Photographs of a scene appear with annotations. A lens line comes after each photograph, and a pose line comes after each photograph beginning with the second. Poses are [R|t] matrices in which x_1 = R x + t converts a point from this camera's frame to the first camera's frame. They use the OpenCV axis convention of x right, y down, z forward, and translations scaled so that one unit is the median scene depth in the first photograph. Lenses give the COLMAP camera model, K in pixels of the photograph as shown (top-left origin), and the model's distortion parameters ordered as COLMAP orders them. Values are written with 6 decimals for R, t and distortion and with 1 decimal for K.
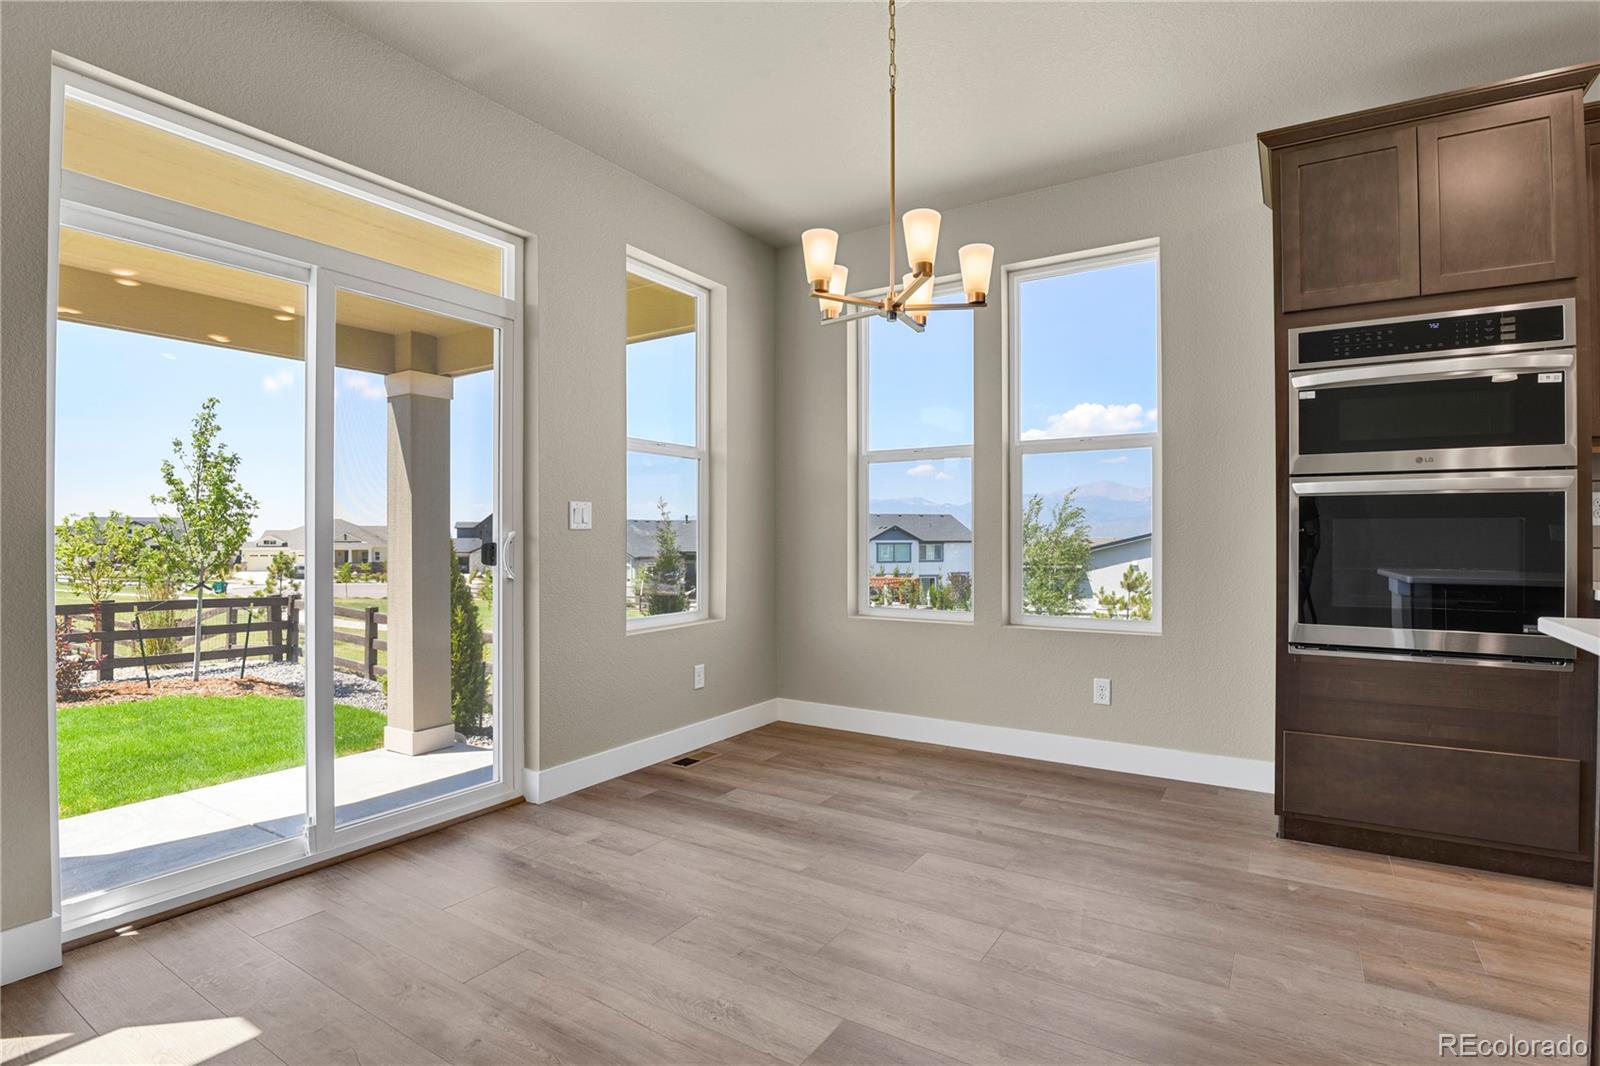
lens RADIAL K [[780.7, 0, 810.1], [0, 780.7, 534.1], [0, 0, 1]] dist [-0.023247, -0.005127]
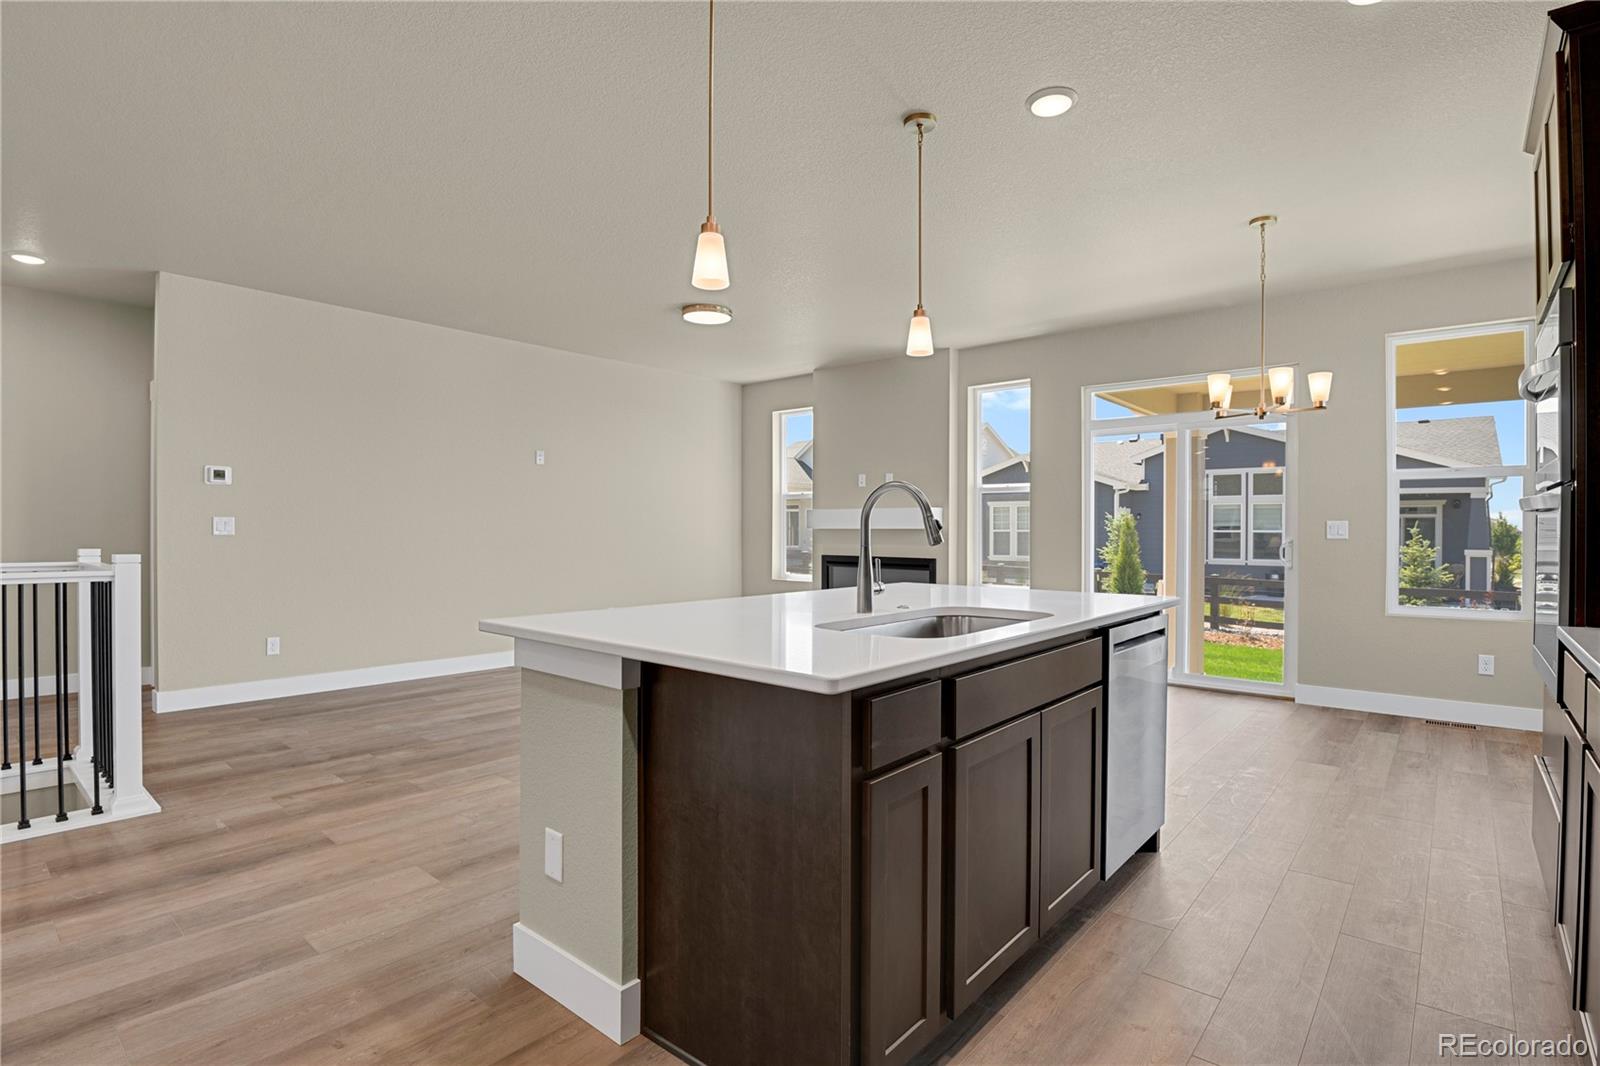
lens RADIAL K [[780.7, 0, 810.1], [0, 780.7, 534.1], [0, 0, 1]] dist [-0.023247, -0.005127]
pose [[-0.139921, 0.005204, -0.990149, 1.356353], [-0.001554, 0.999984, 0.005476, -0.023183], [0.990161, 0.002304, -0.139910, 0.182254]]
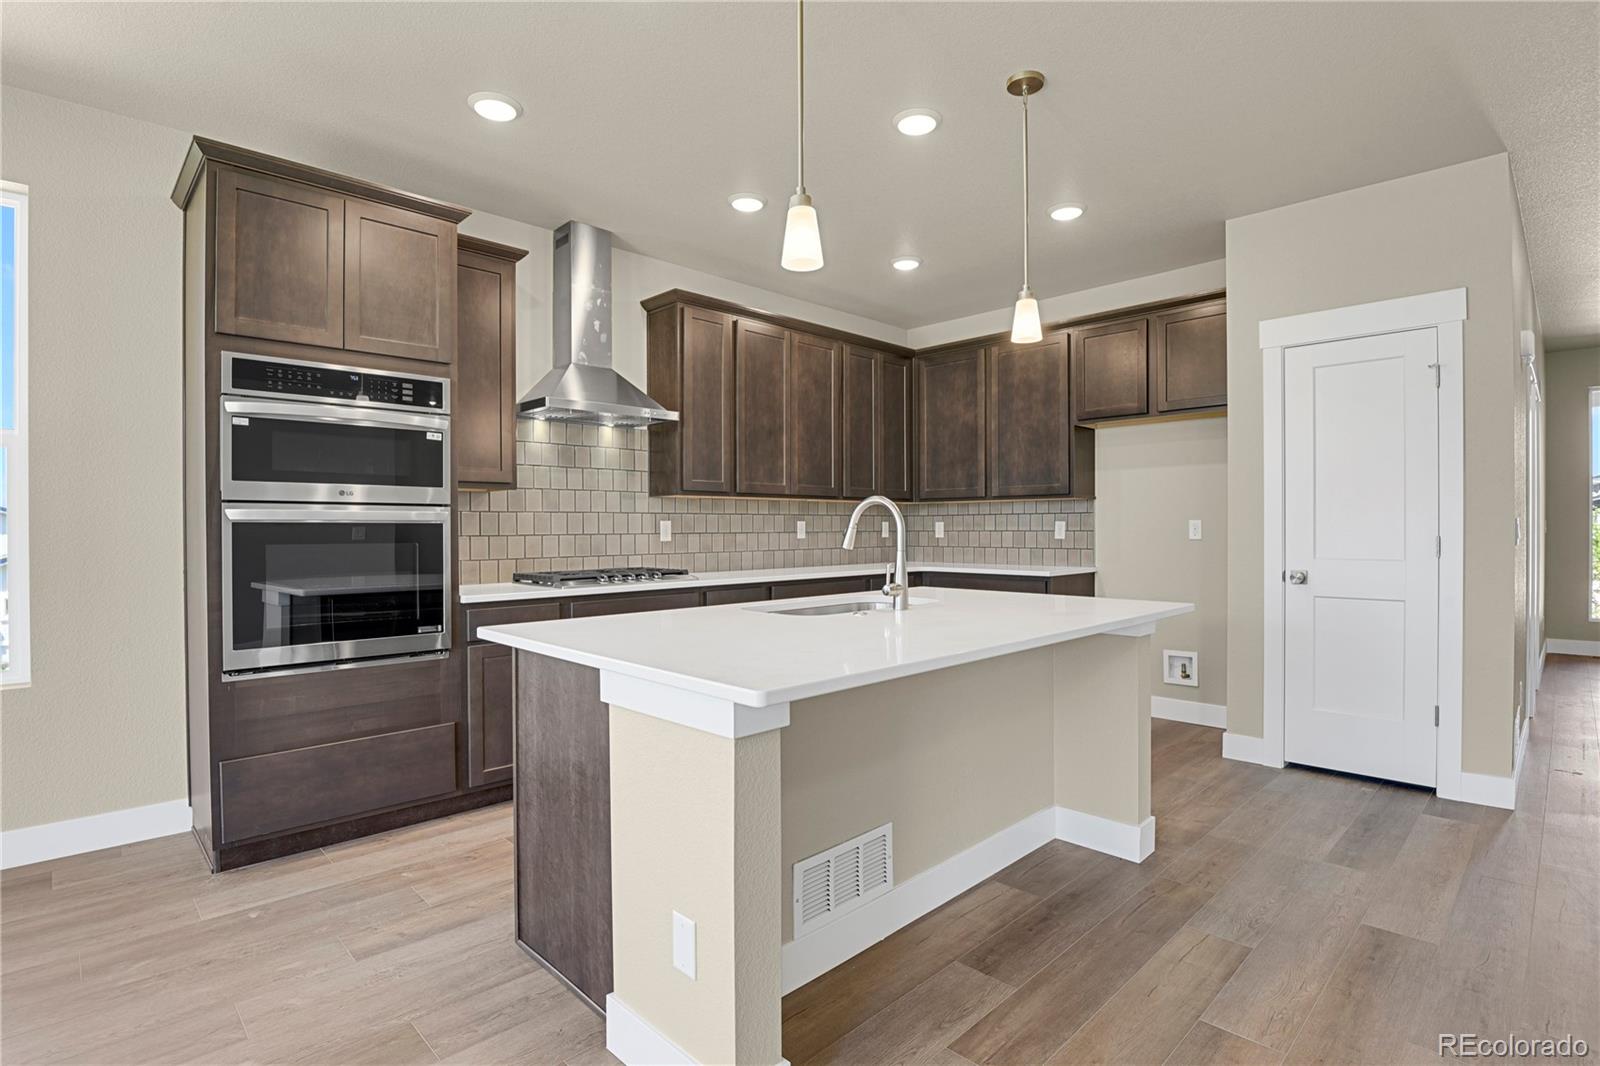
lens RADIAL K [[780.7, 0, 810.1], [0, 780.7, 534.1], [0, 0, 1]] dist [-0.023247, -0.005127]
pose [[0.224942, -0.009109, 0.974329, -0.127562], [0.001675, 0.999958, 0.008962, -0.032975], [-0.974371, -0.000384, 0.224948, 0.045560]]
